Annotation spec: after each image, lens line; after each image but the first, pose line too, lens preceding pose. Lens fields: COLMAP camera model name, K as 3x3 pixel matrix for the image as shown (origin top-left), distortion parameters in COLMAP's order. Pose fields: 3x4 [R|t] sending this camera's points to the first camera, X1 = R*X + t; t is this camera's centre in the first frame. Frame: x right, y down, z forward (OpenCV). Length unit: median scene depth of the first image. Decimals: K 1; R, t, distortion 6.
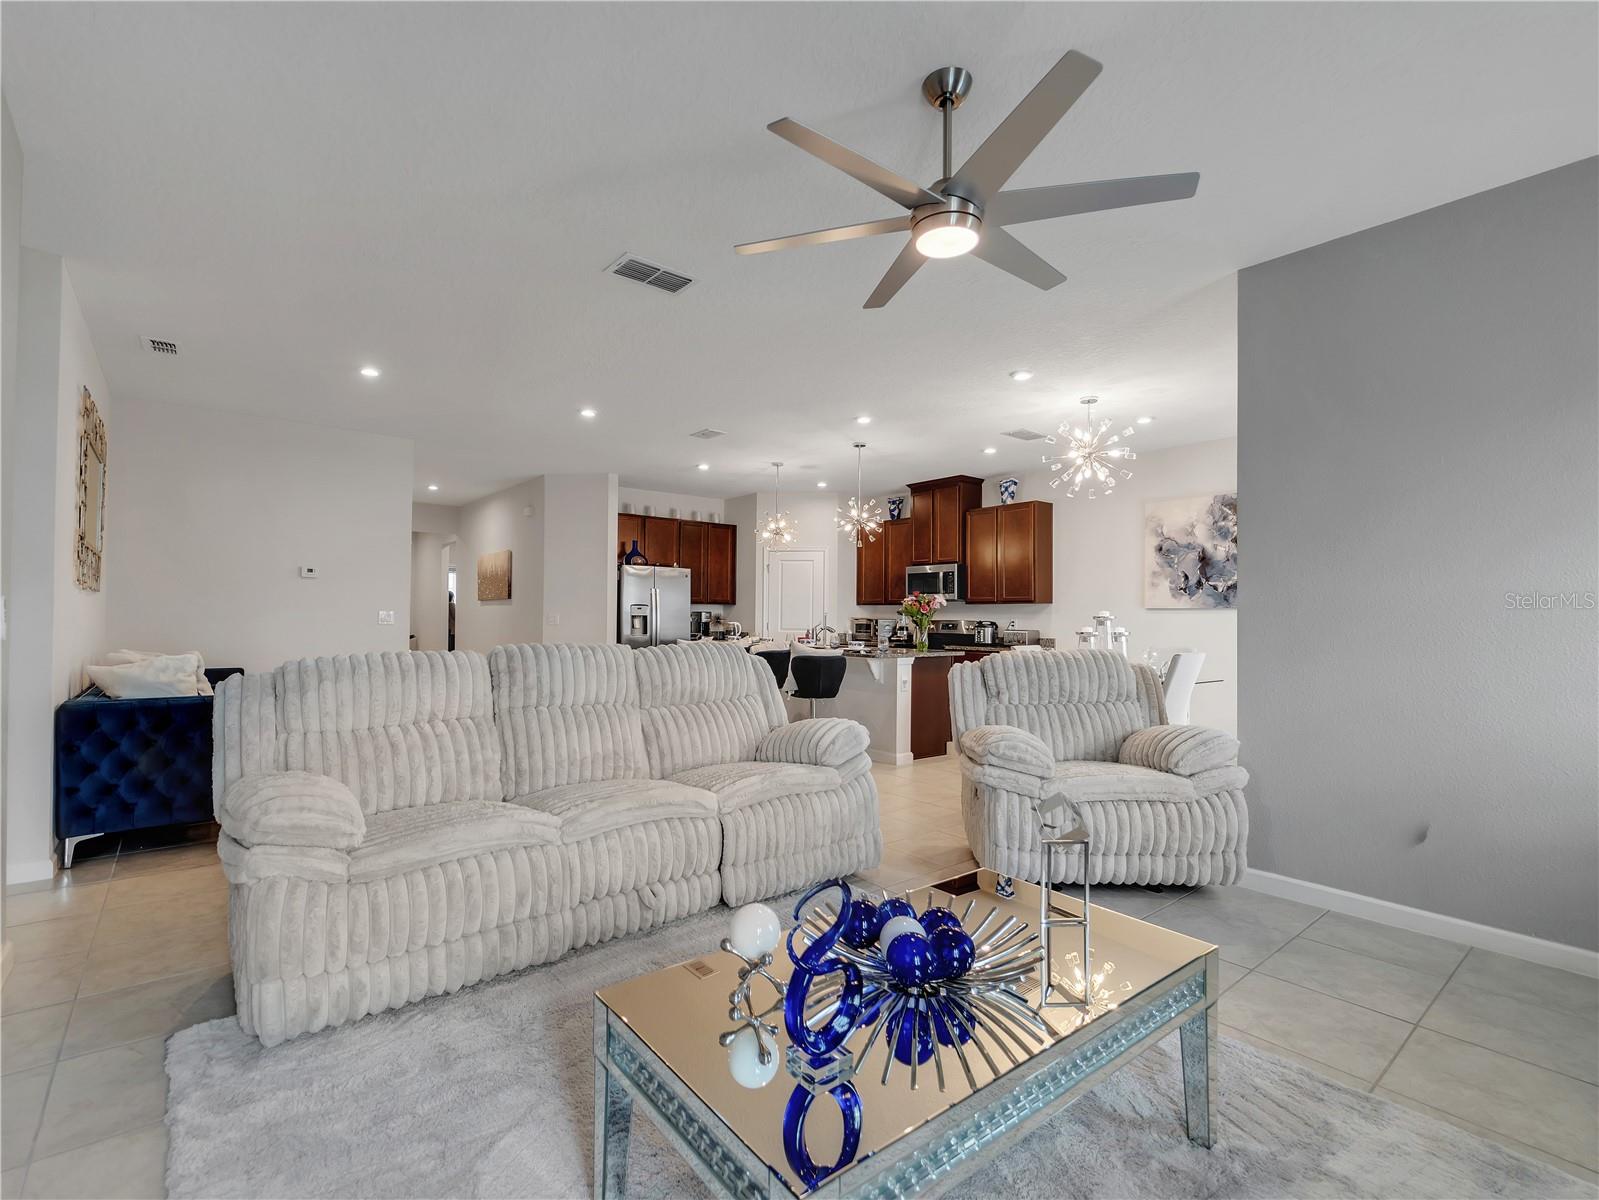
lens RADIAL K [[725.3, 0, 801.8], [0, 725.3, 604.1], [0, 0, 1]] dist [0.000213, -0.000920]
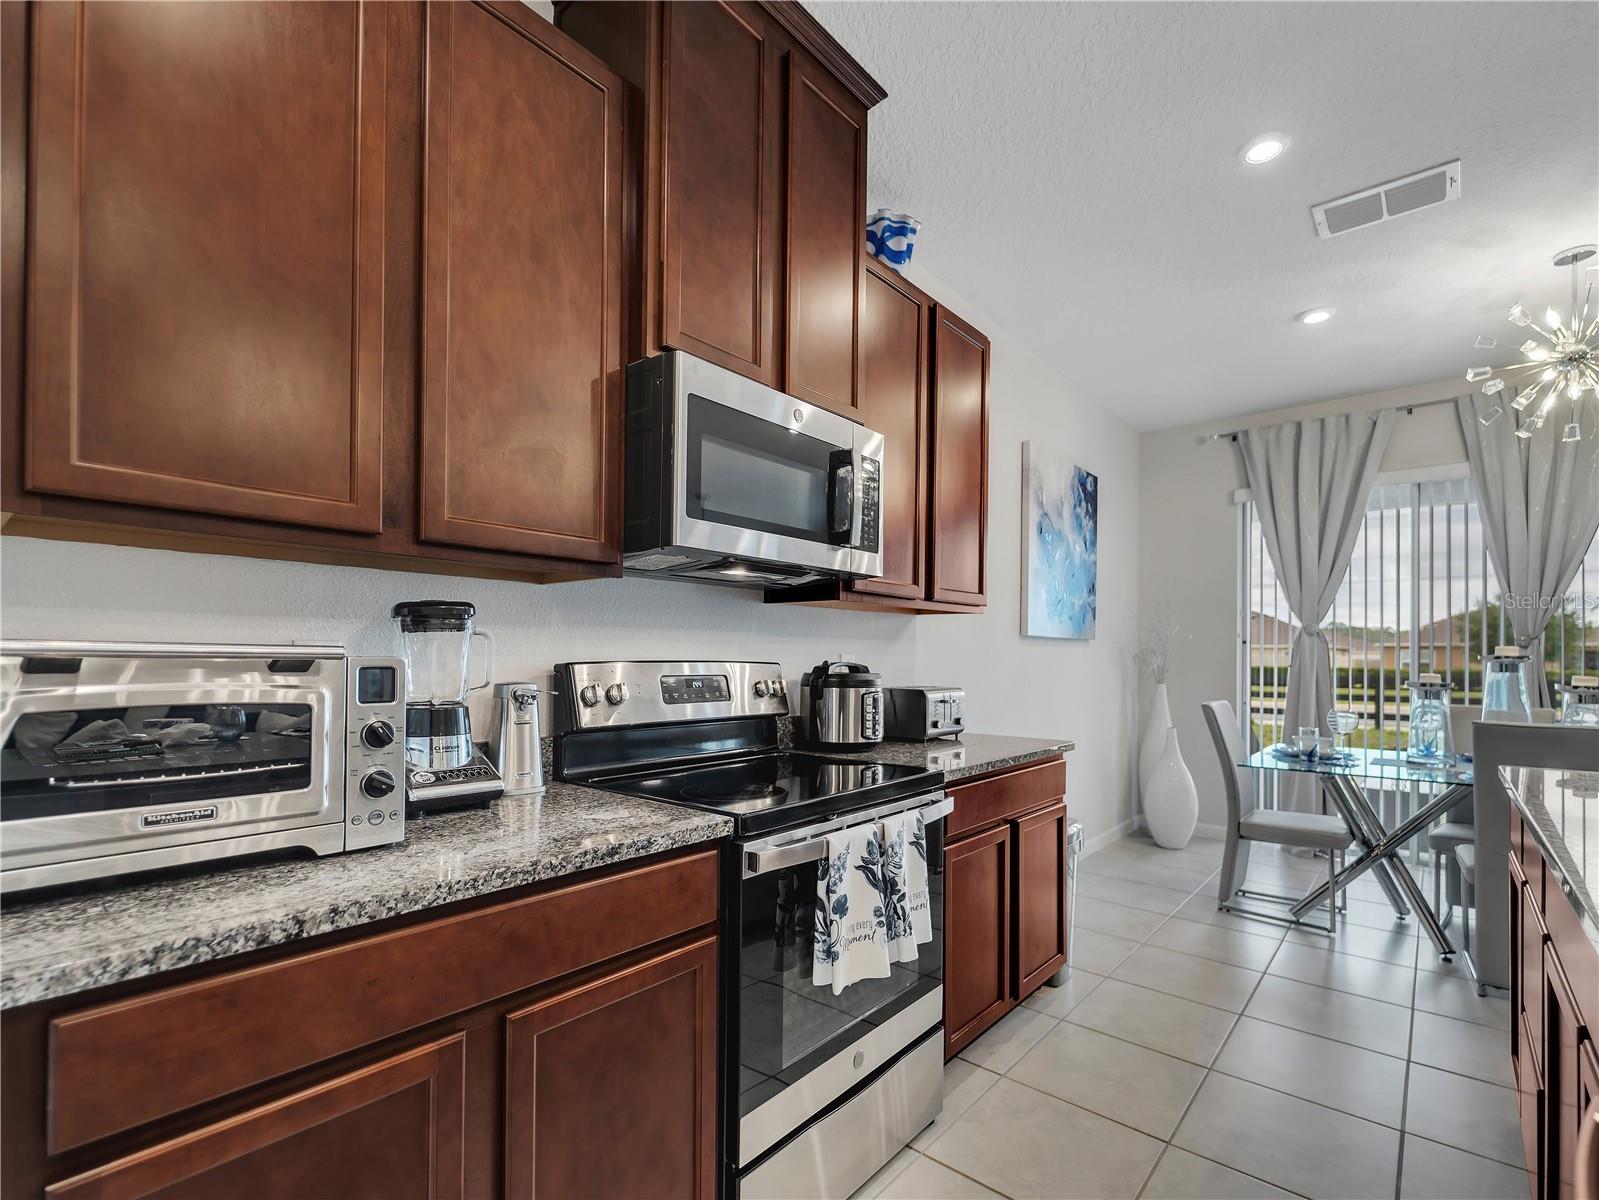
lens RADIAL K [[742.9, 0, 805.8], [0, 742.9, 655.2], [0, 0, 1]] dist [0.002712, 0.000161]
pose [[-0.174668, -0.009349, 0.984583, -0.041599], [-0.028255, 0.999591, 0.004479, 0.023499], [-0.984222, -0.027037, -0.174860, 1.285845]]
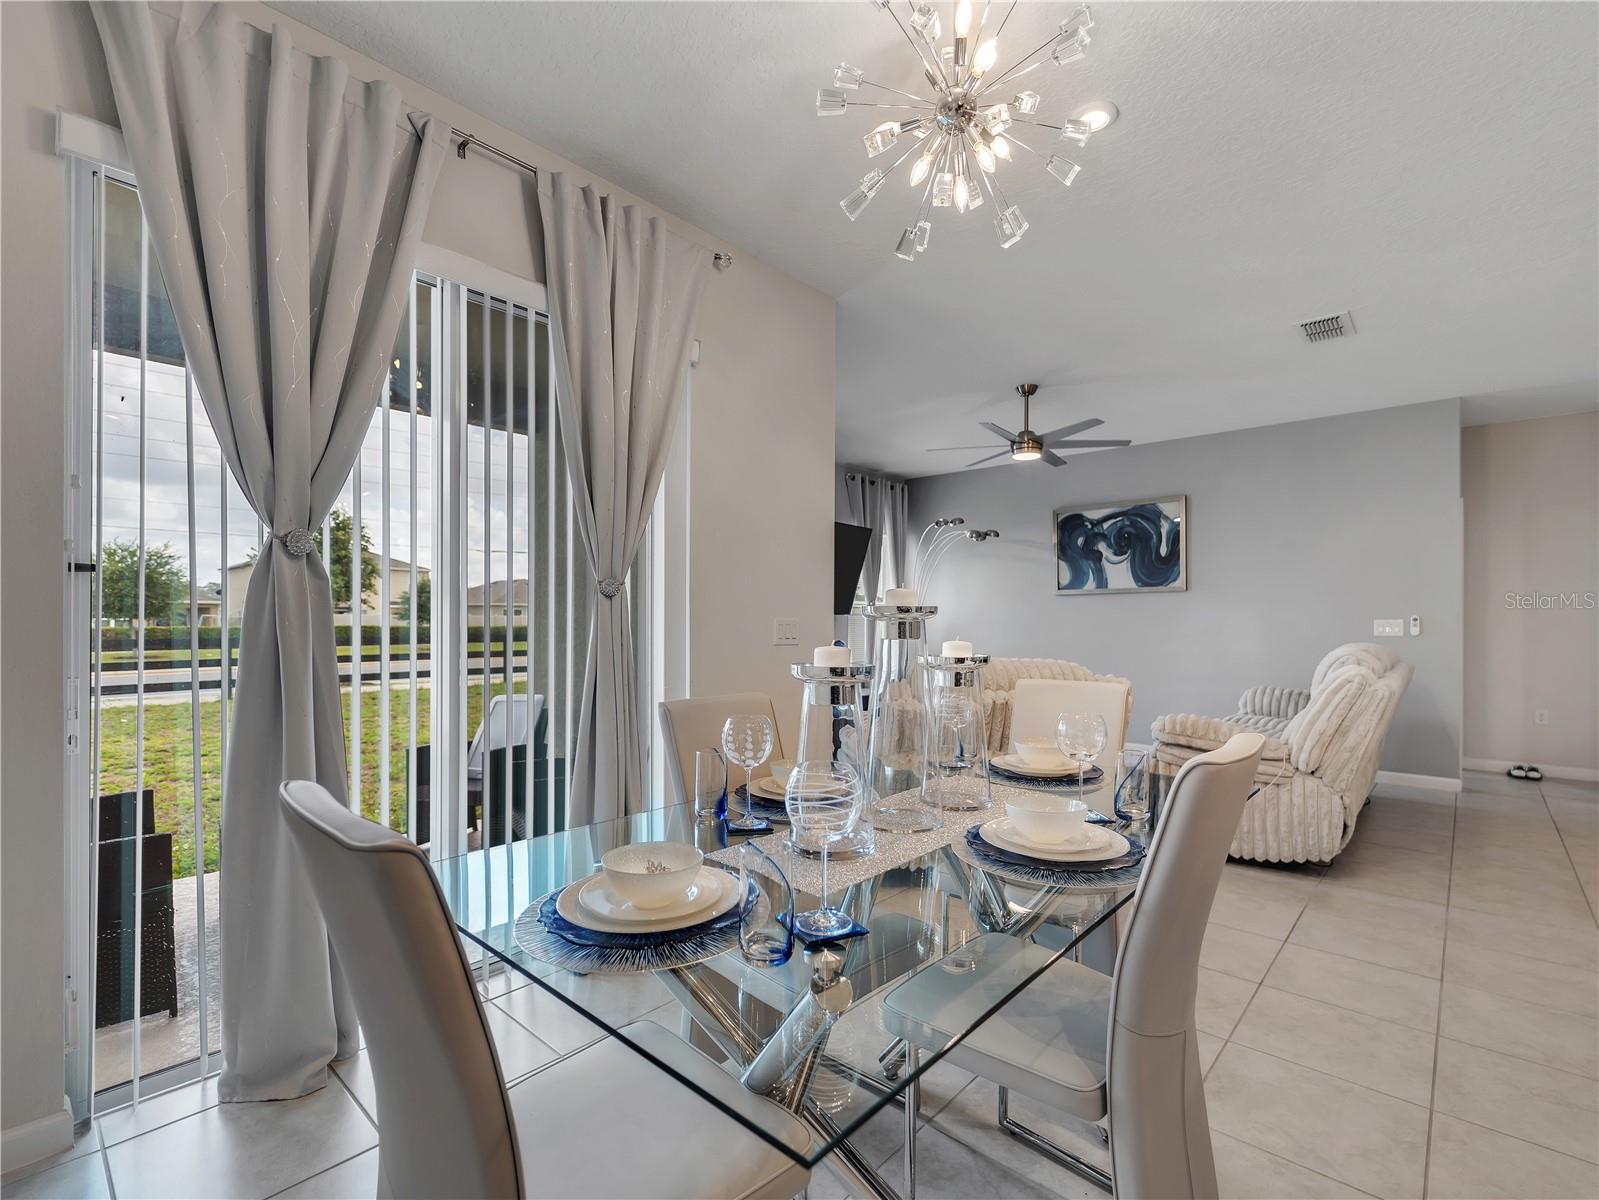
lens RADIAL K [[730.3, 0, 800.2], [0, 730.3, 601.5], [0, 0, 1]] dist [-0.000274, -0.000640]
pose [[-0.989729, -0.016631, -0.141986, 0.379962], [-0.010211, 0.998897, -0.045822, 0.022977], [0.142592, -0.043902, -0.988807, 1.021470]]
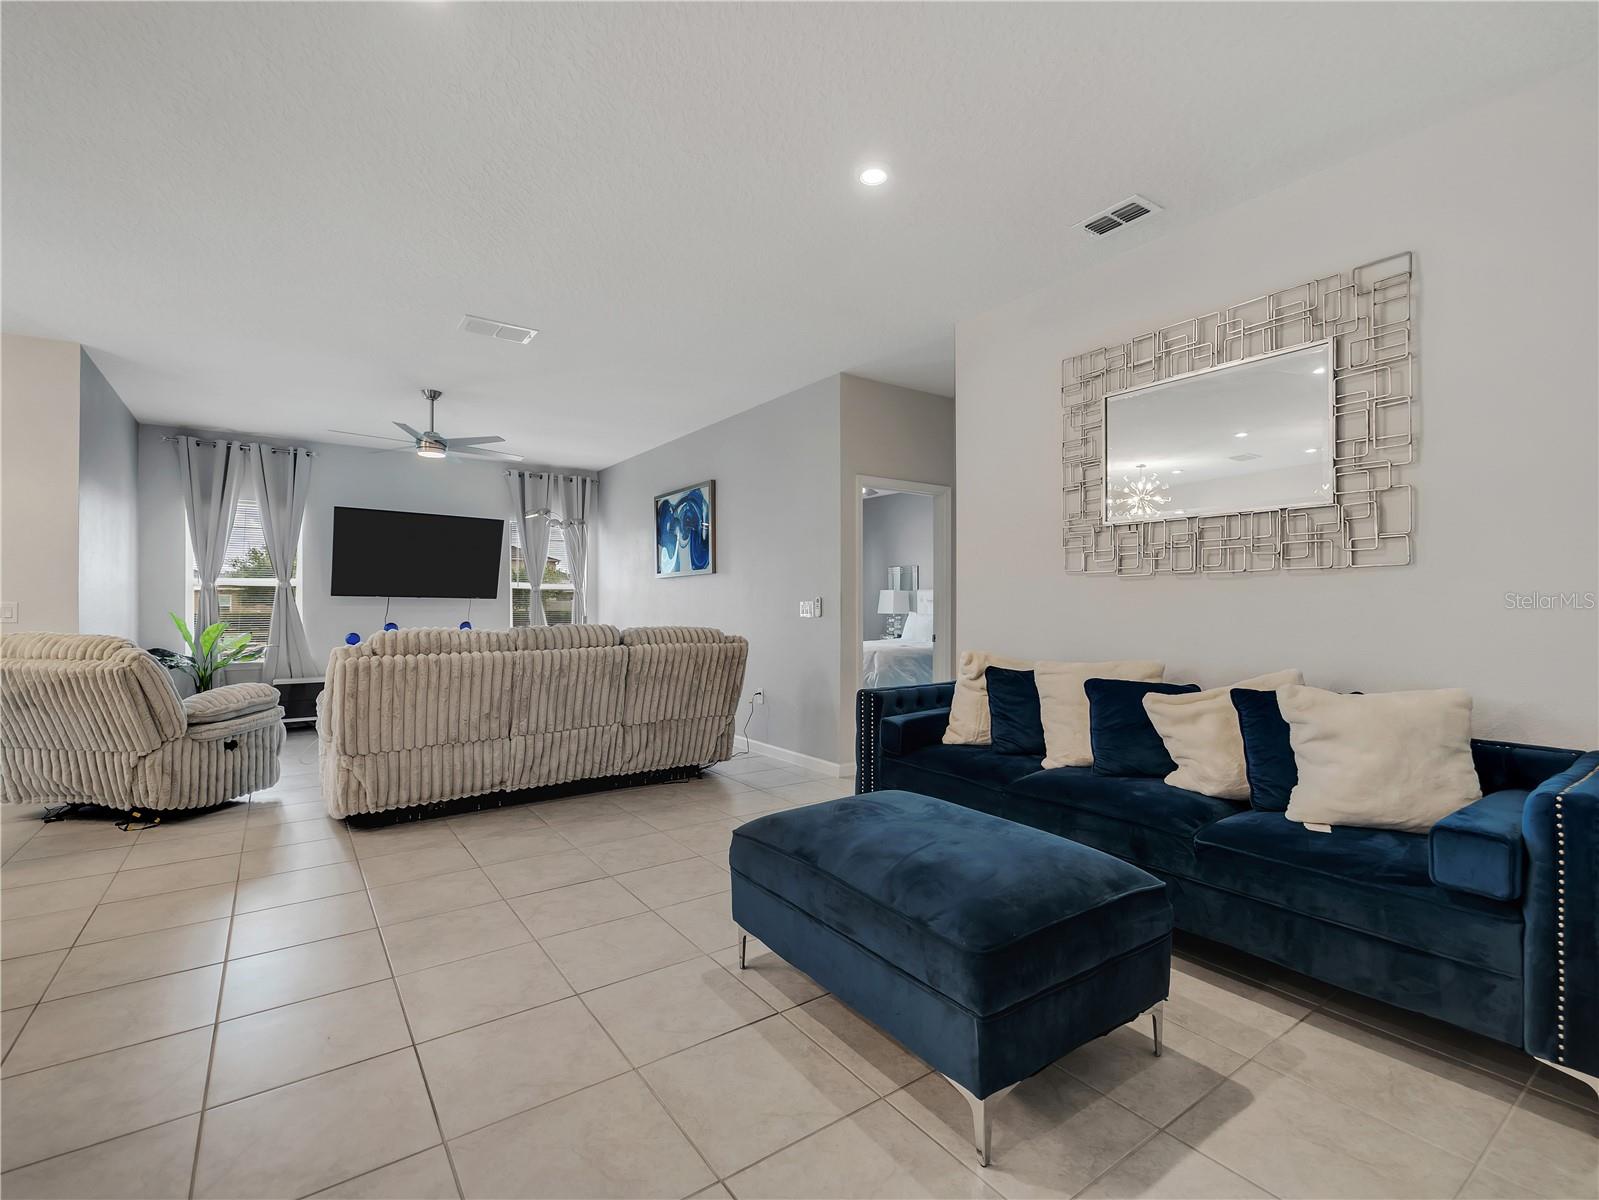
lens RADIAL K [[725.3, 0, 801.8], [0, 725.3, 604.1], [0, 0, 1]] dist [0.000213, -0.000920]
pose [[-0.997267, -0.008853, 0.073349, -0.414852], [-0.010231, 0.999778, -0.018435, 0.017503], [-0.073170, -0.019135, -0.997136, 1.099213]]
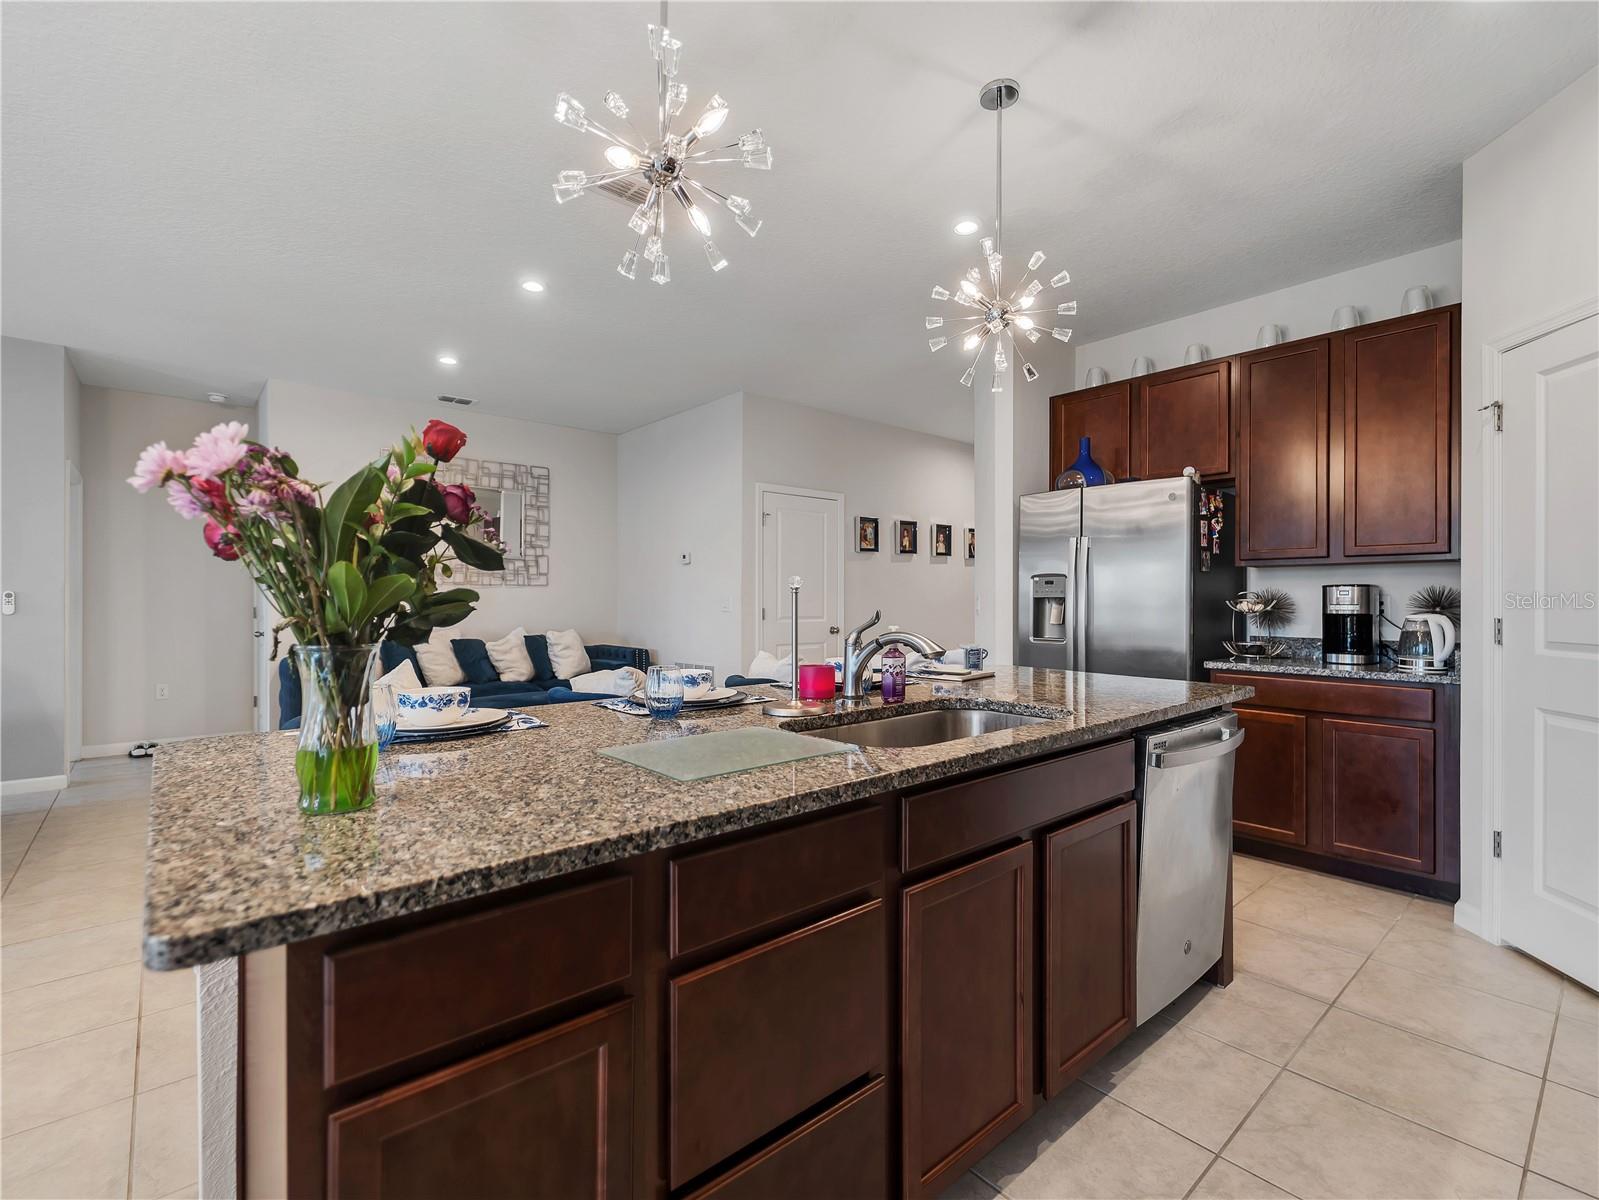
lens RADIAL K [[730.3, 0, 800.2], [0, 730.3, 601.5], [0, 0, 1]] dist [-0.000274, -0.000640]
pose [[0.027574, -0.007068, -0.999595, 0.302195], [0.018884, 0.999800, -0.006548, 0.022792], [0.999441, -0.018696, 0.027702, 1.025591]]
